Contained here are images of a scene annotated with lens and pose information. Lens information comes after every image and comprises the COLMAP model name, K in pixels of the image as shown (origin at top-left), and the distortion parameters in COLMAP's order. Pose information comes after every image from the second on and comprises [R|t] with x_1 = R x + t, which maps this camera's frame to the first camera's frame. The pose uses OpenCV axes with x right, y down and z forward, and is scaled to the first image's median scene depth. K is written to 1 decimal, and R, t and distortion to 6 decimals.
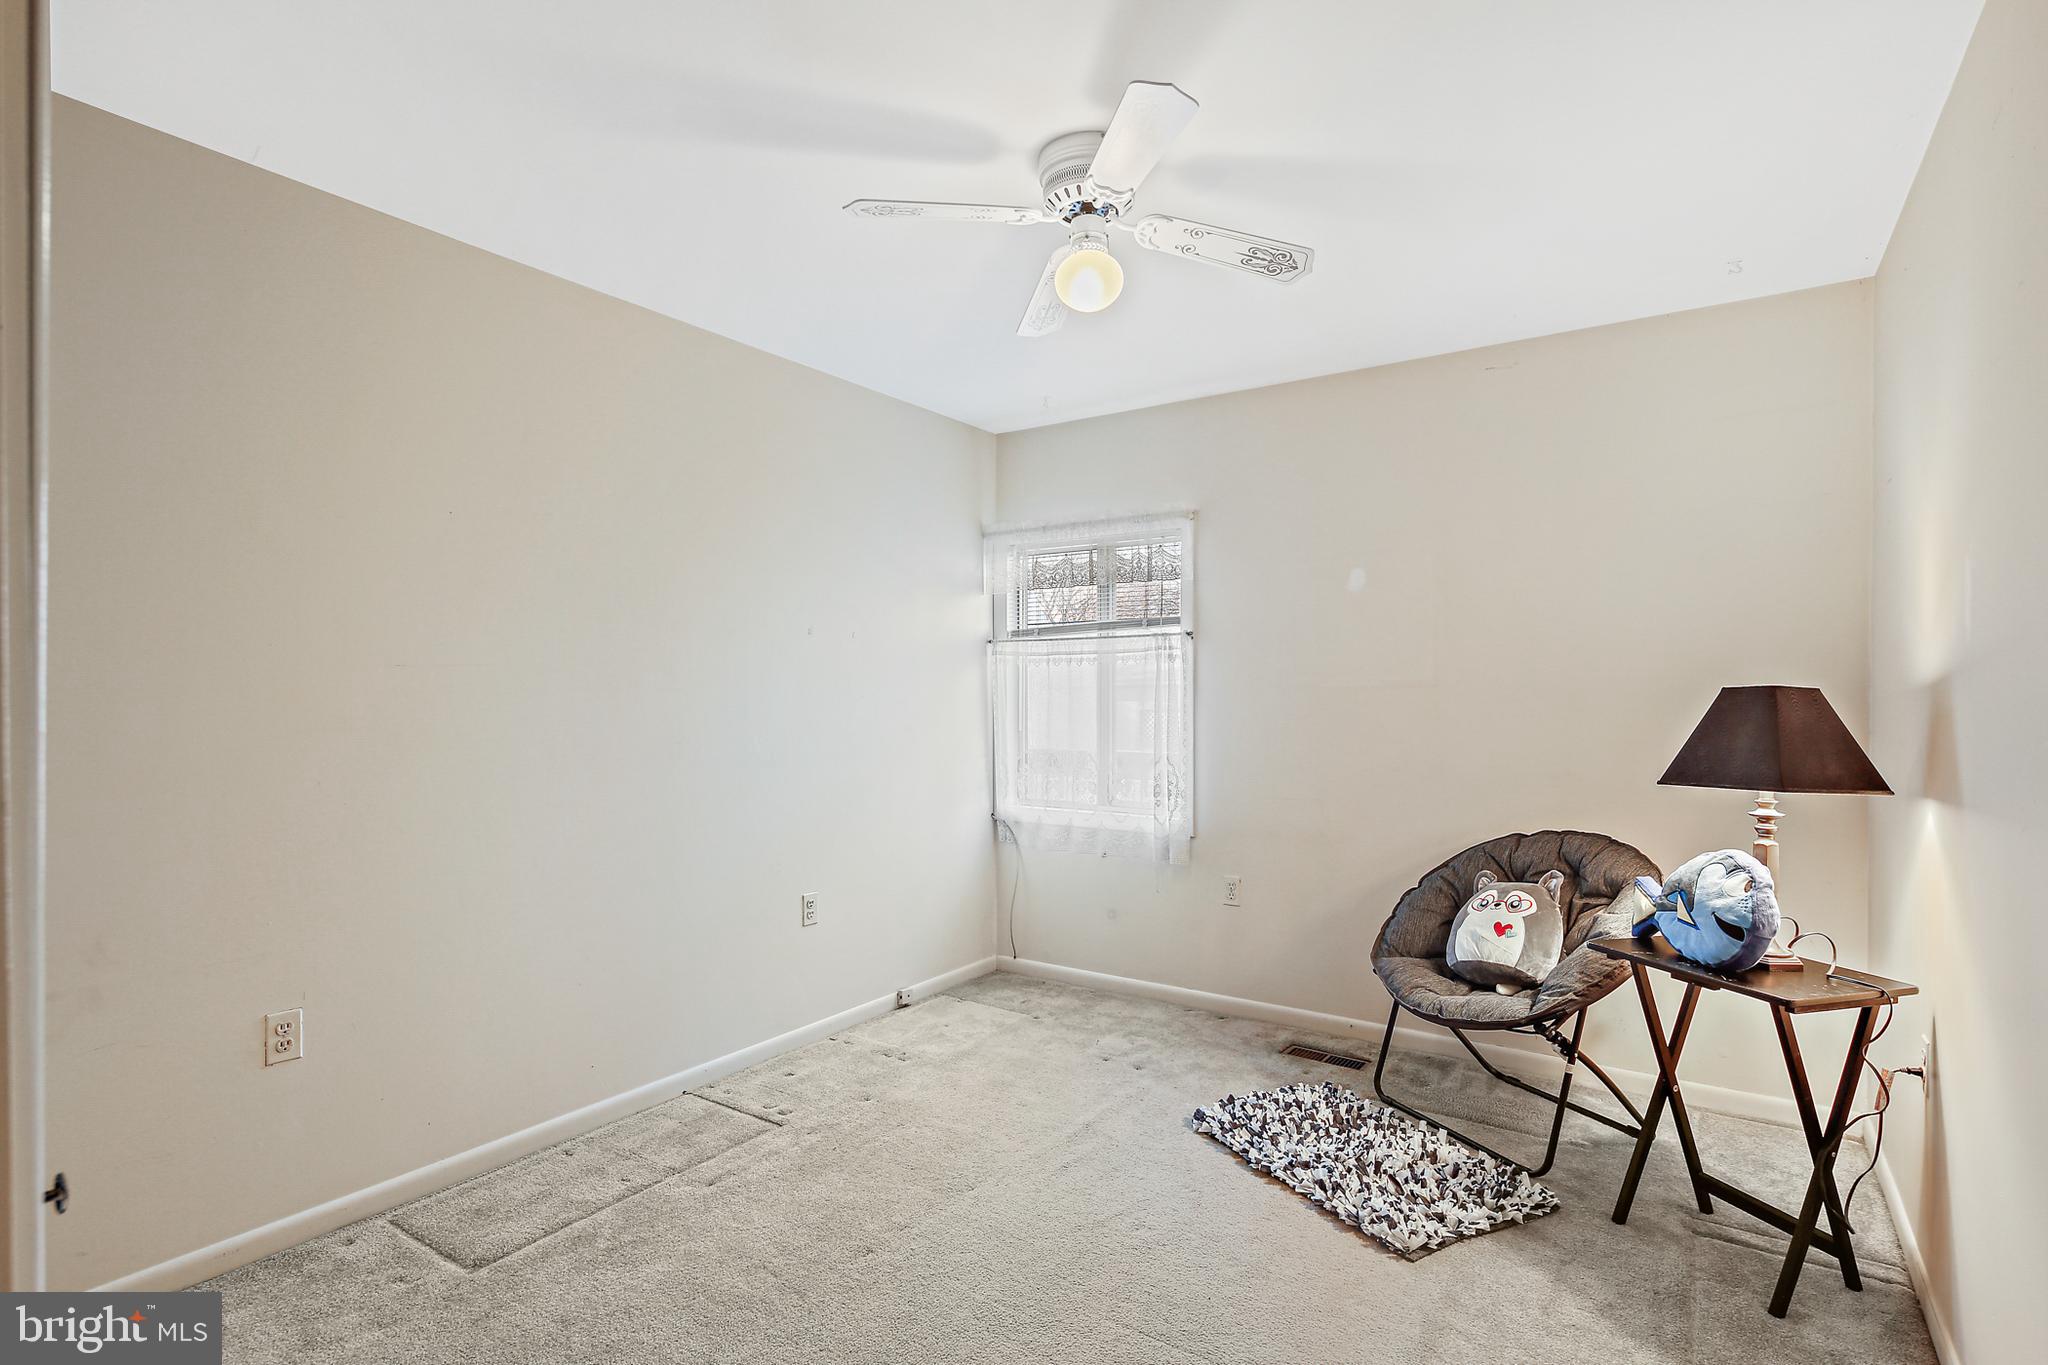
lens RADIAL K [[1005.8, 0, 1017.9], [0, 1005.8, 678.7], [0, 0, 1]] dist [0.001811, -0.001243]
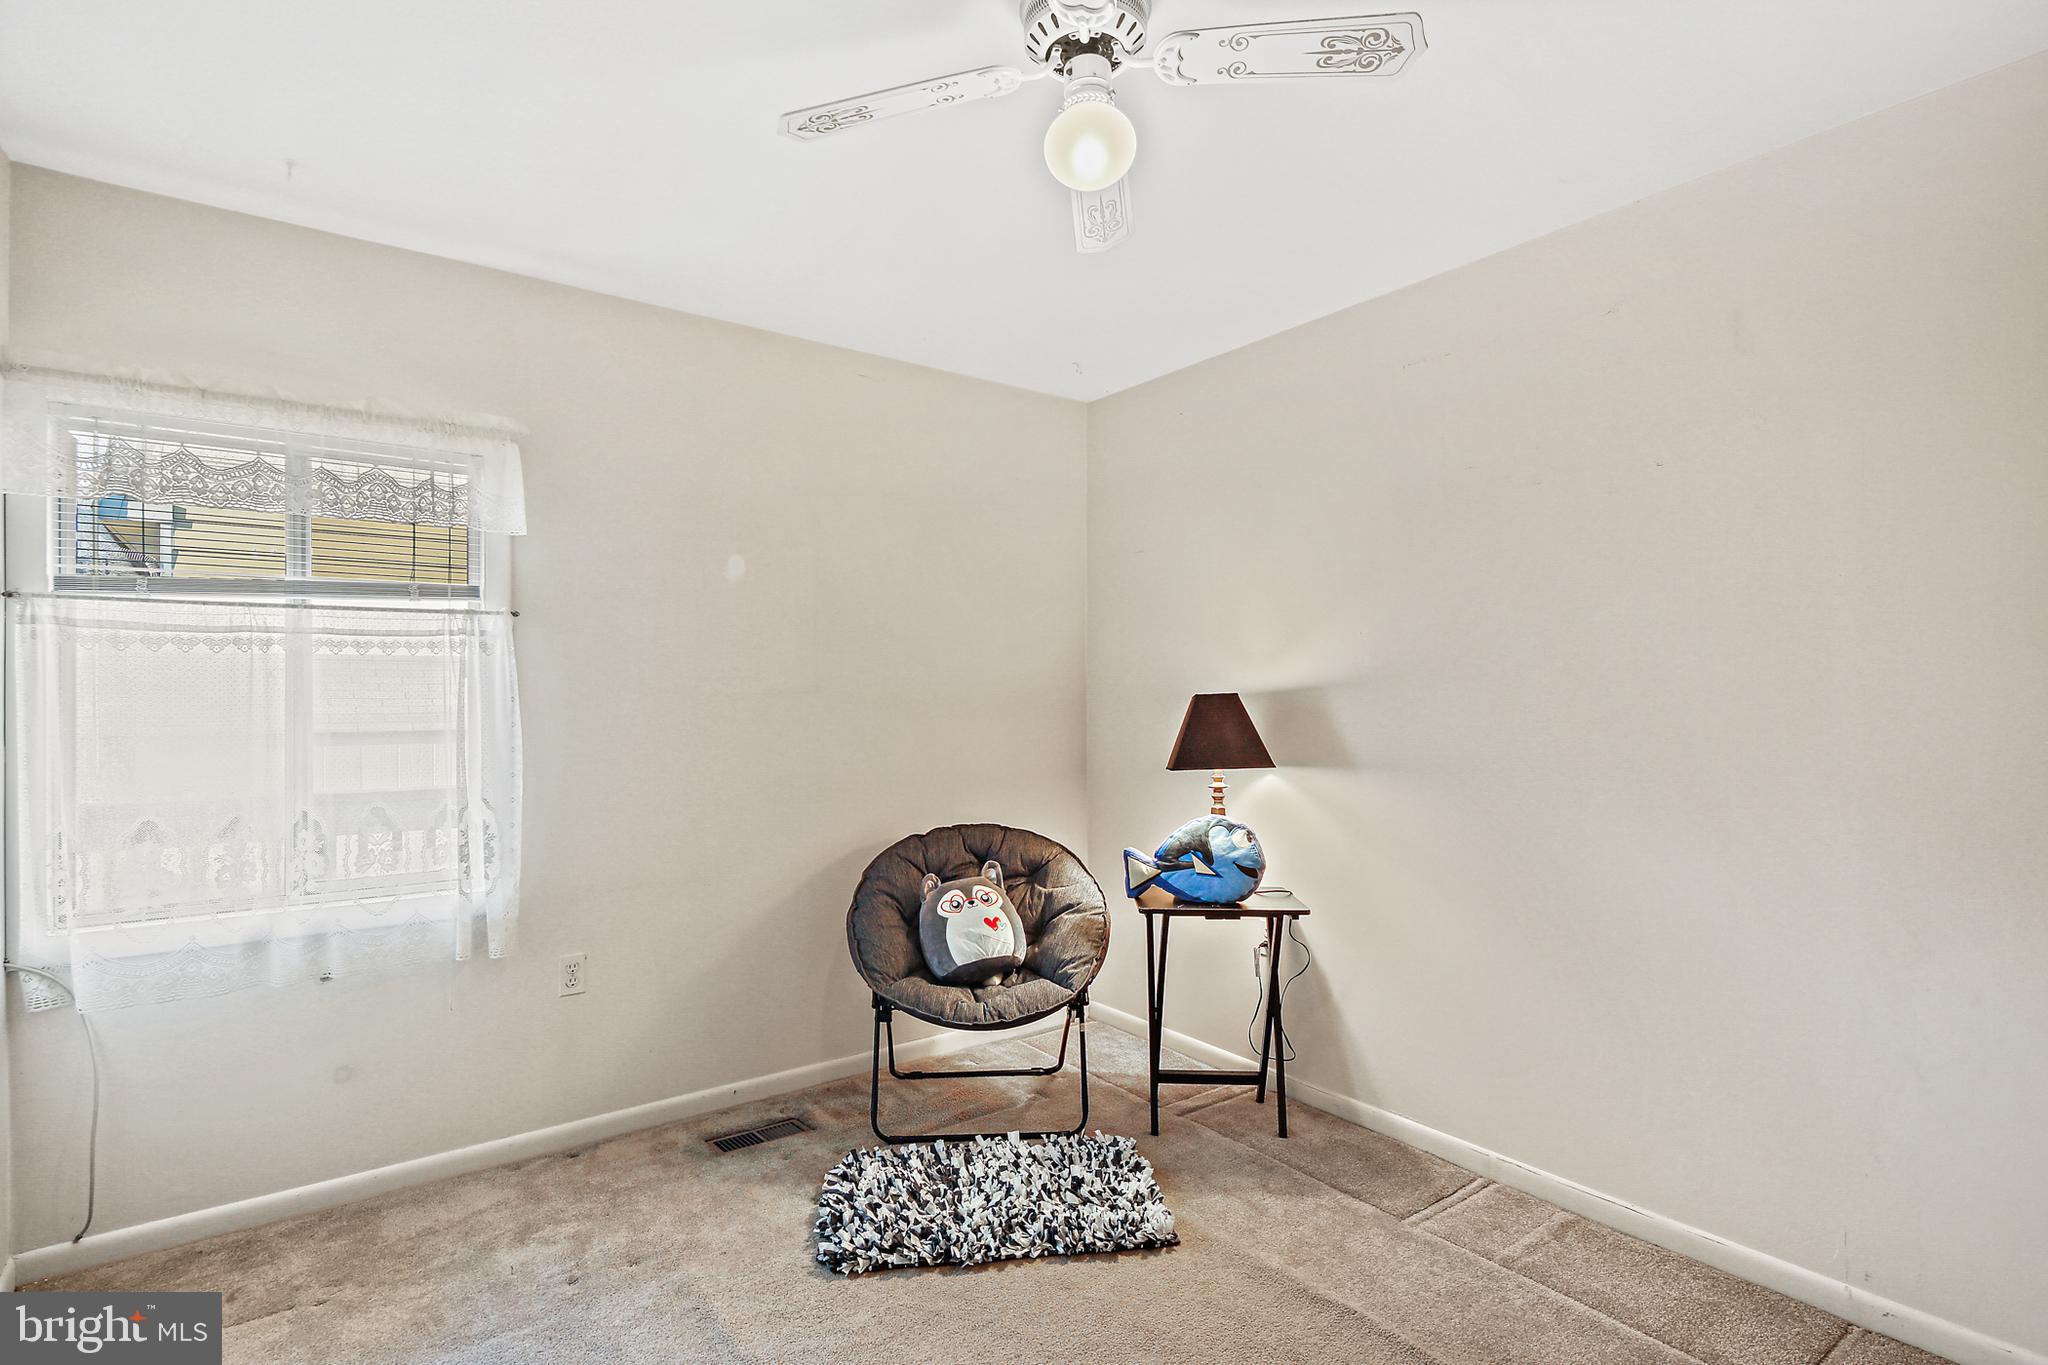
lens RADIAL K [[1005.8, 0, 1017.9], [0, 1005.8, 678.7], [0, 0, 1]] dist [0.001811, -0.001243]
pose [[0.321588, 0.016181, 0.946742, -0.396189], [-0.009608, 0.999858, -0.013825, 0.005739], [-0.946831, -0.004650, 0.321698, 0.495804]]
